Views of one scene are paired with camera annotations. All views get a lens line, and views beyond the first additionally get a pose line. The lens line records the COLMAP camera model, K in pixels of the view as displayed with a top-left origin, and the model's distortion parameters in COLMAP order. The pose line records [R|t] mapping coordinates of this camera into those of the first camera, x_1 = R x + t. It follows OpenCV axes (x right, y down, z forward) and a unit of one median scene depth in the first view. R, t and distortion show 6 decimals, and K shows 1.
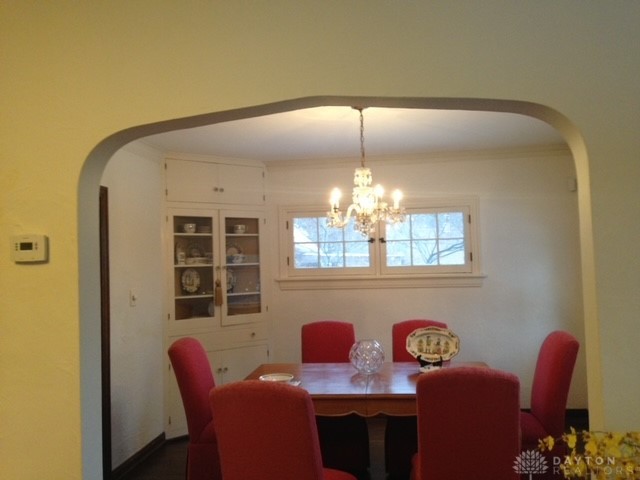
lens RADIAL K [[590.7, 0, 320.0], [0, 590.7, 240.0], [0, 0, 1]] dist [0.050445, -0.006008]
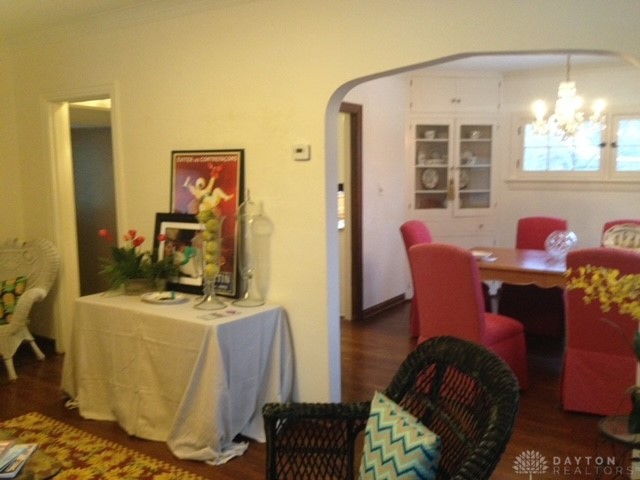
lens RADIAL K [[590.7, 0, 320.0], [0, 590.7, 240.0], [0, 0, 1]] dist [0.050445, -0.006008]
pose [[0.896522, 0.074778, -0.436643, 0.121351], [-0.002642, 0.986535, 0.163527, -0.005201], [0.442992, -0.145452, 0.884648, -0.197082]]
